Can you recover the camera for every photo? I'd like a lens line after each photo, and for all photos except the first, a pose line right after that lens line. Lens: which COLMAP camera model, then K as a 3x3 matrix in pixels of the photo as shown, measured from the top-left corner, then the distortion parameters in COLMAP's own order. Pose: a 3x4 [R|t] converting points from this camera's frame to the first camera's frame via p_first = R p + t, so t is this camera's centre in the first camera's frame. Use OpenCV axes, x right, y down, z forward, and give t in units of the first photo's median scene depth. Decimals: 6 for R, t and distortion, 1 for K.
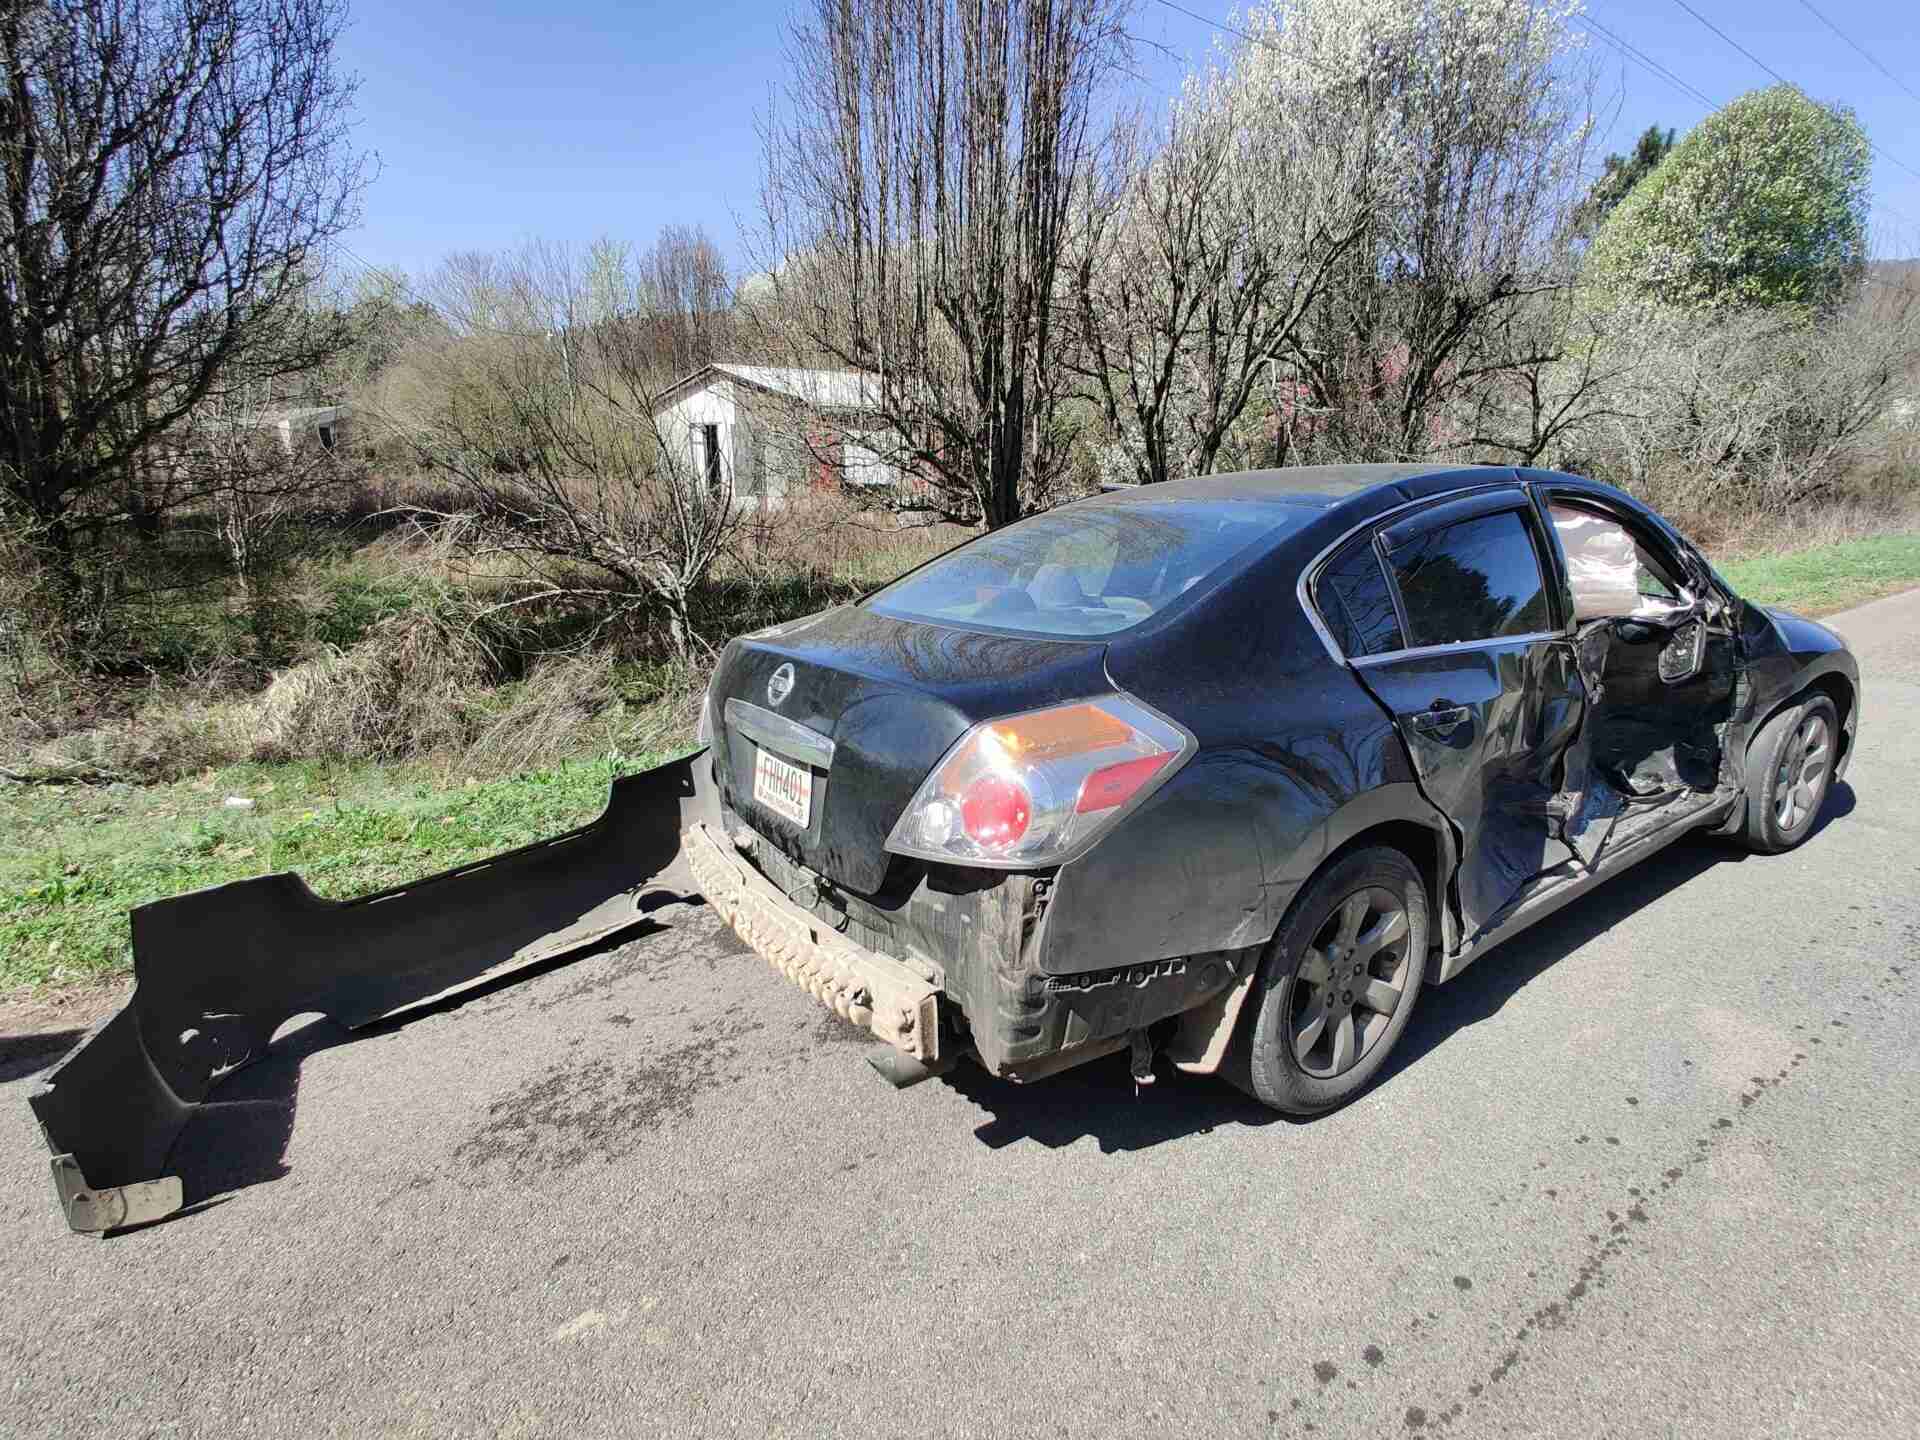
lens RADIAL K [[886.2, 0, 1006.7], [0, 886.2, 743.5], [0, 0, 1]] dist [0.002854, -0.000074]
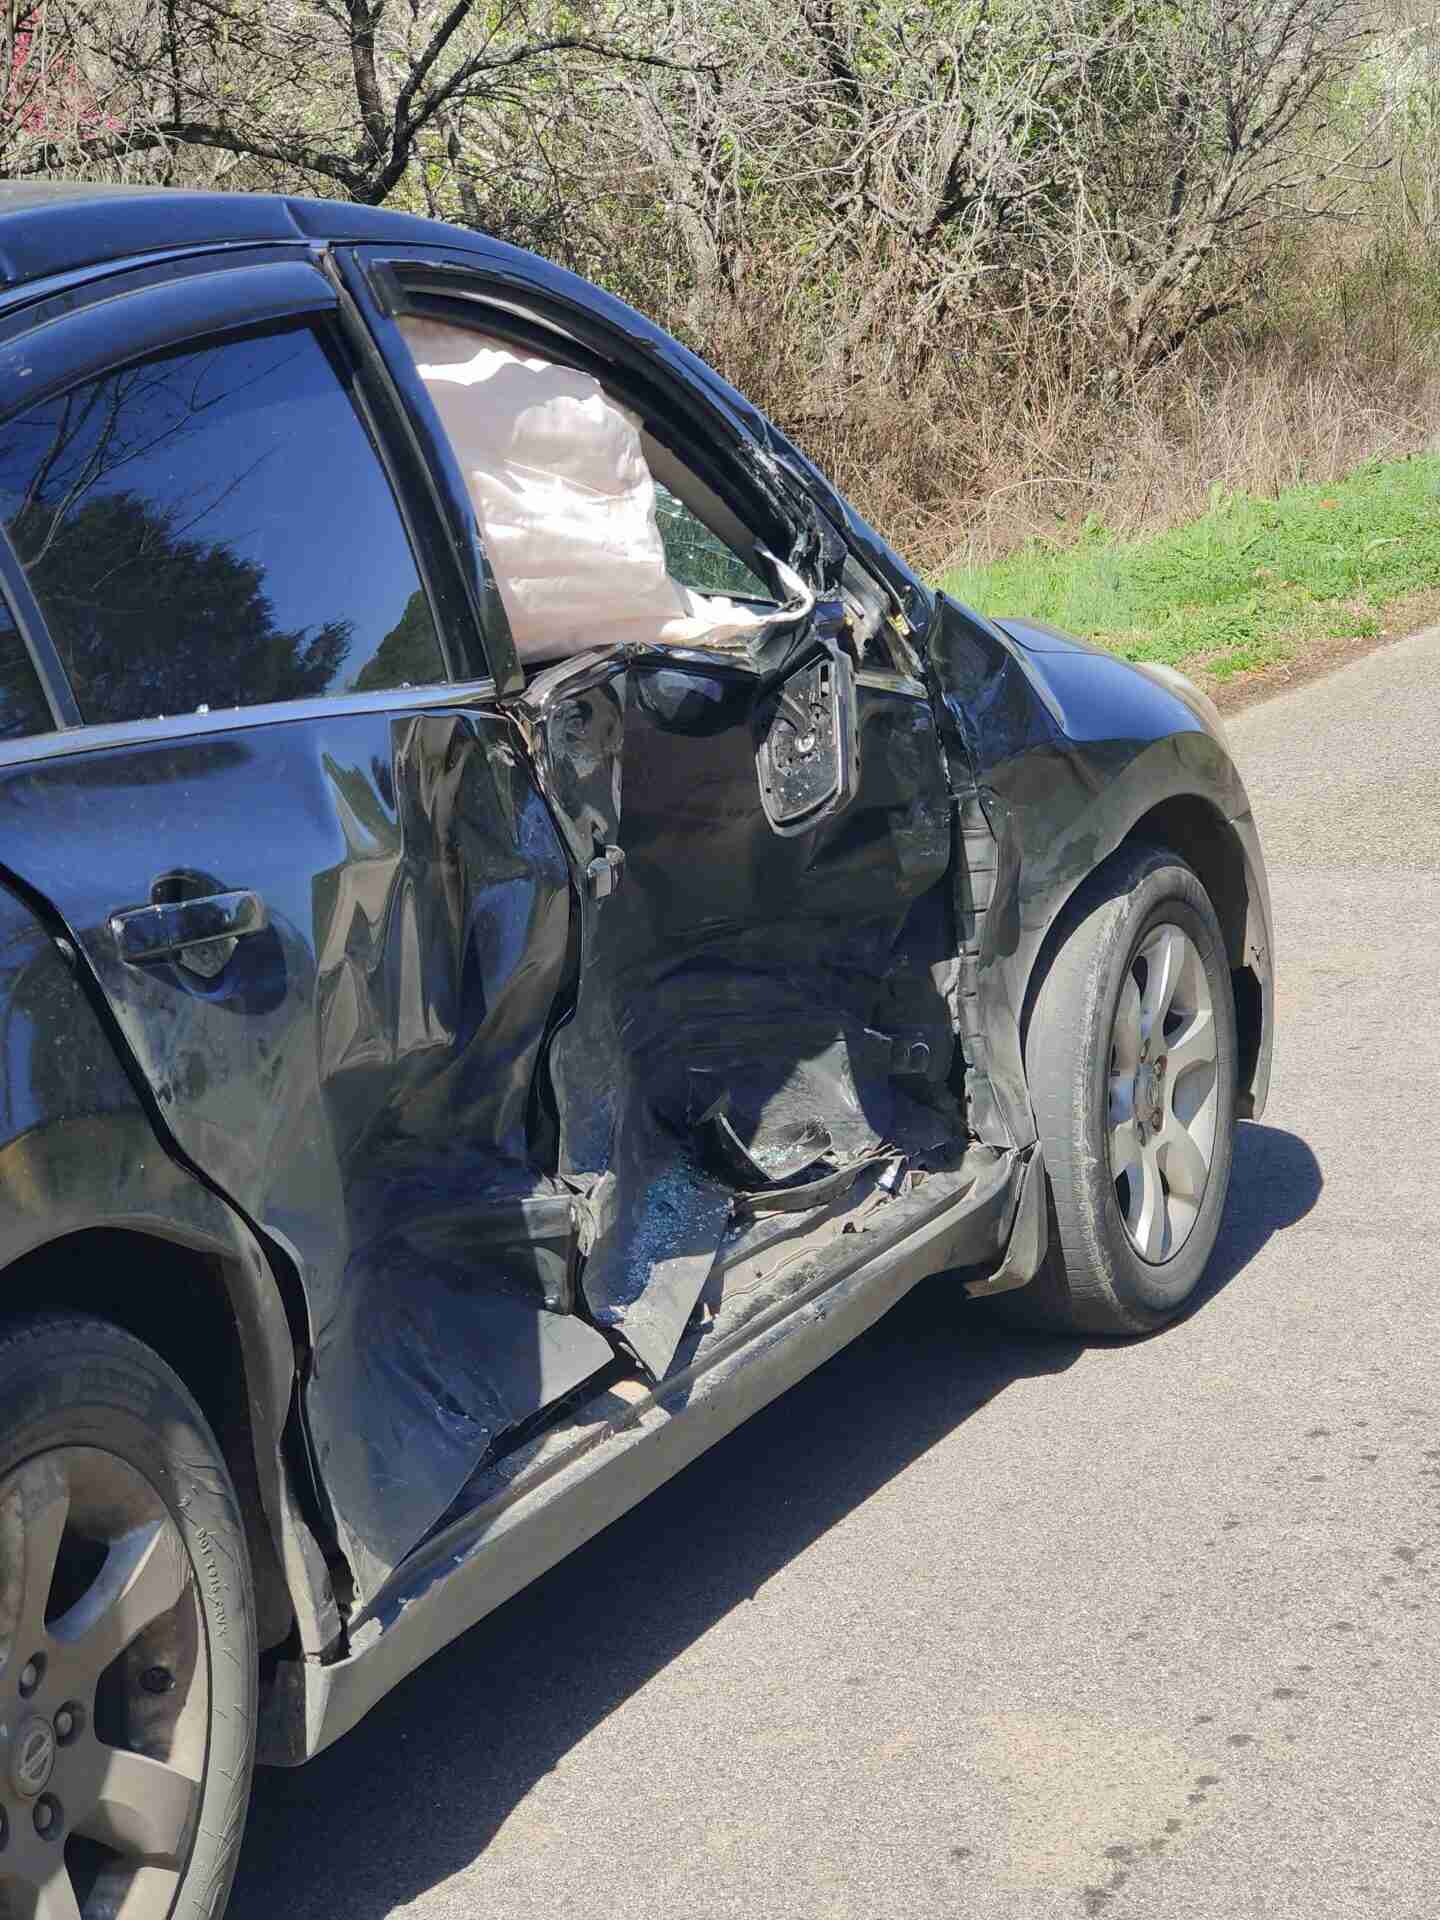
lens RADIAL K [[4072.1, 0, 721.9], [0, 4072.1, 1106.5], [0, 0, 1]] dist [0.080781, 0.397141]
pose [[0.829424, -0.101993, 0.549230, -0.134525], [0.151904, 0.987322, -0.046051, 0.099809], [-0.537570, 0.121626, 0.834401, -0.263355]]
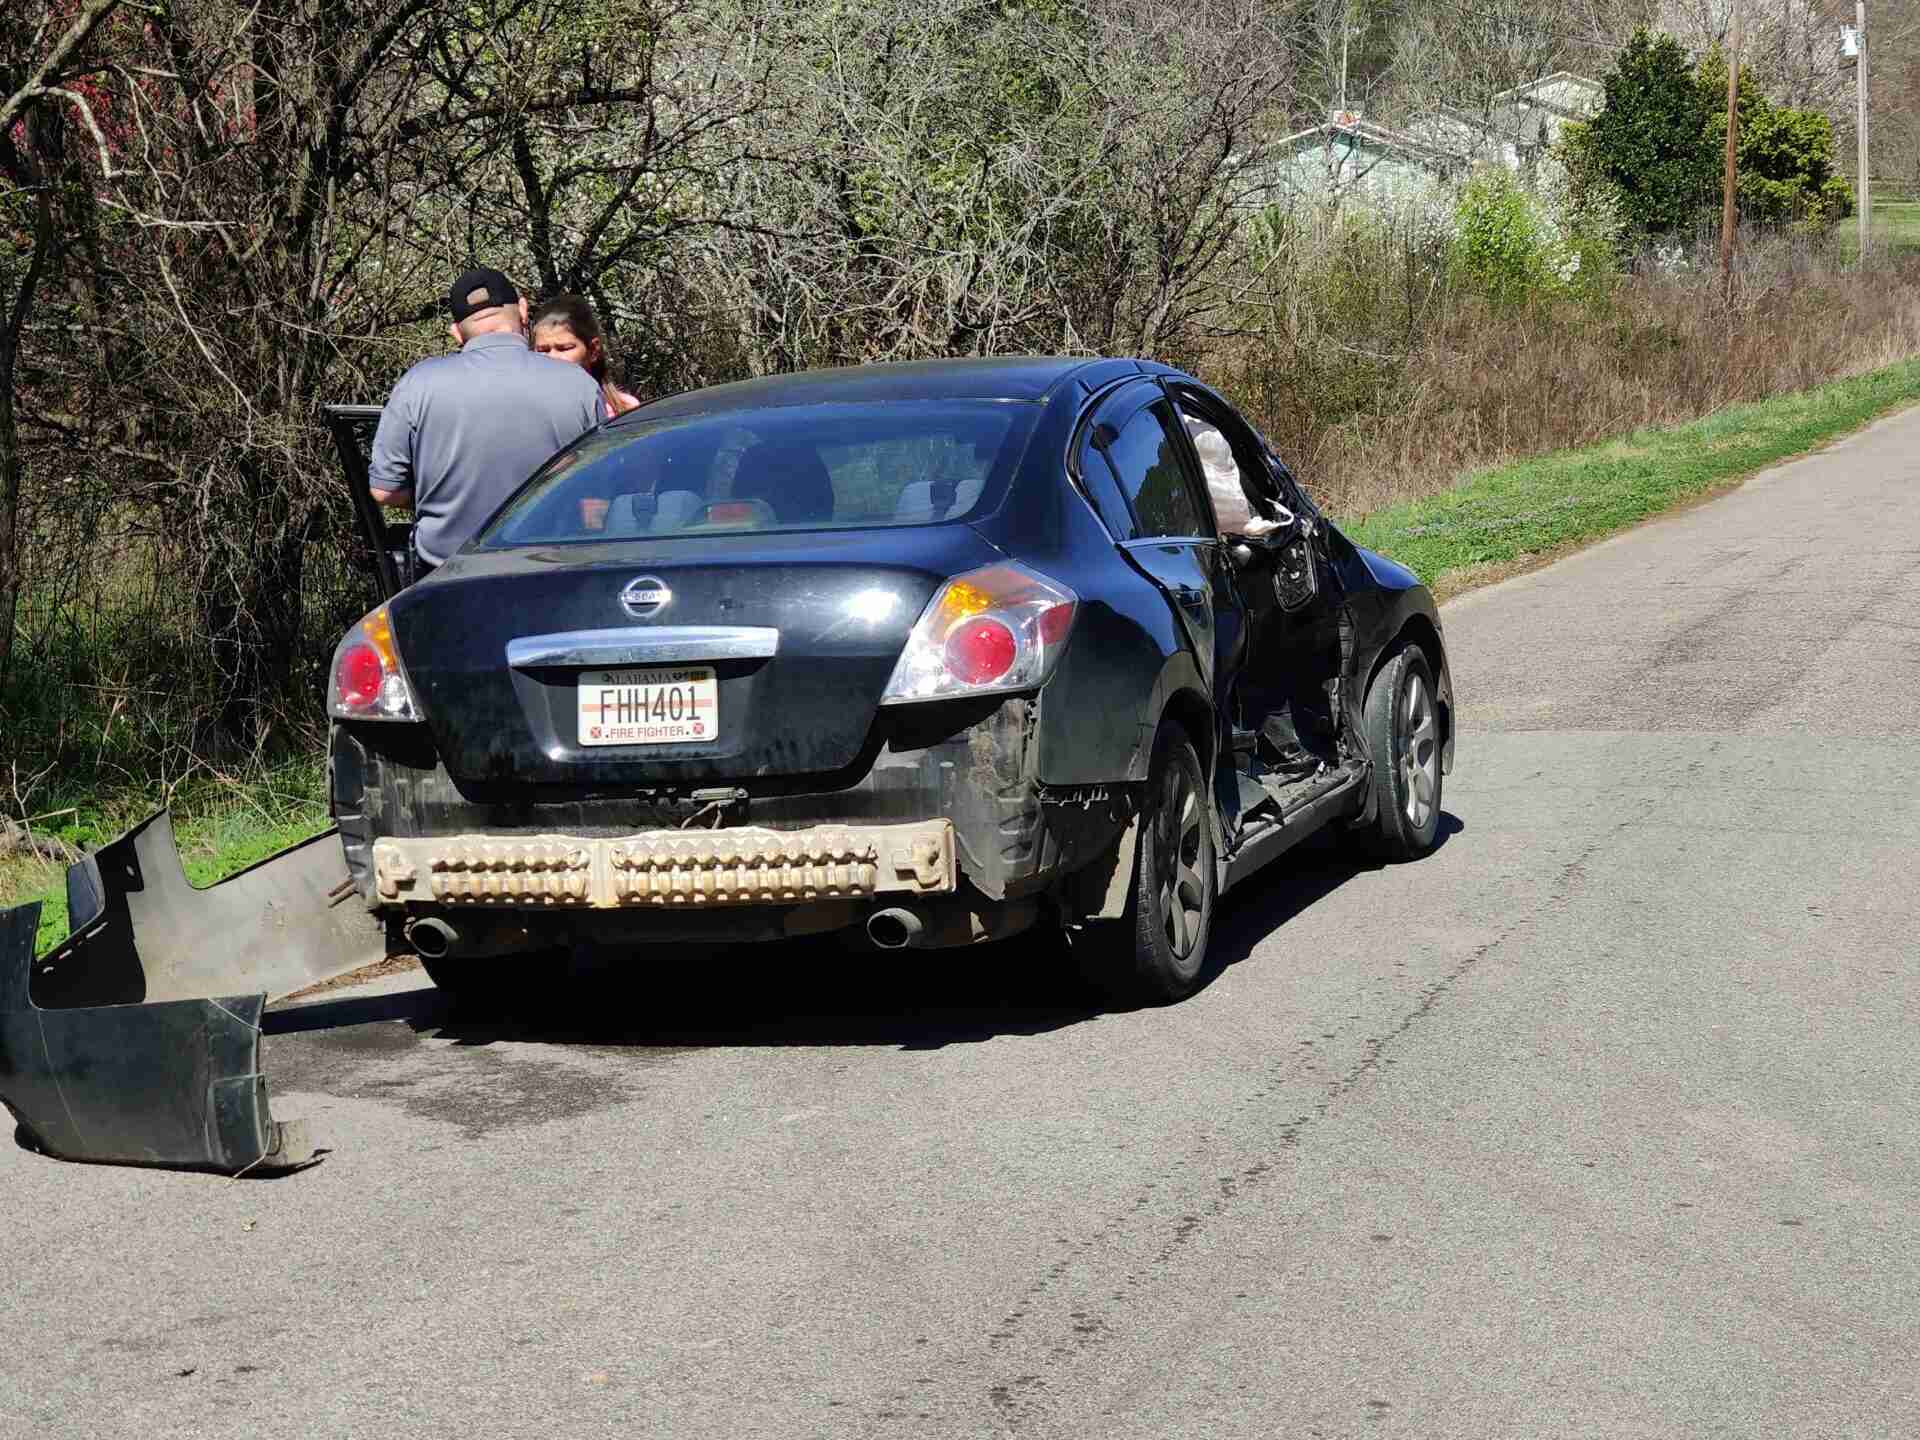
lens RADIAL K [[4072.1, 0, 957.5], [0, 4072.1, 1056.7], [0, 0, 1]] dist [0.080781, 0.397141]
pose [[0.770057, -0.111692, 0.628122, -1.876663], [0.197534, 0.977915, -0.068278, 0.522052], [-0.606624, 0.176654, 0.775113, -1.636333]]
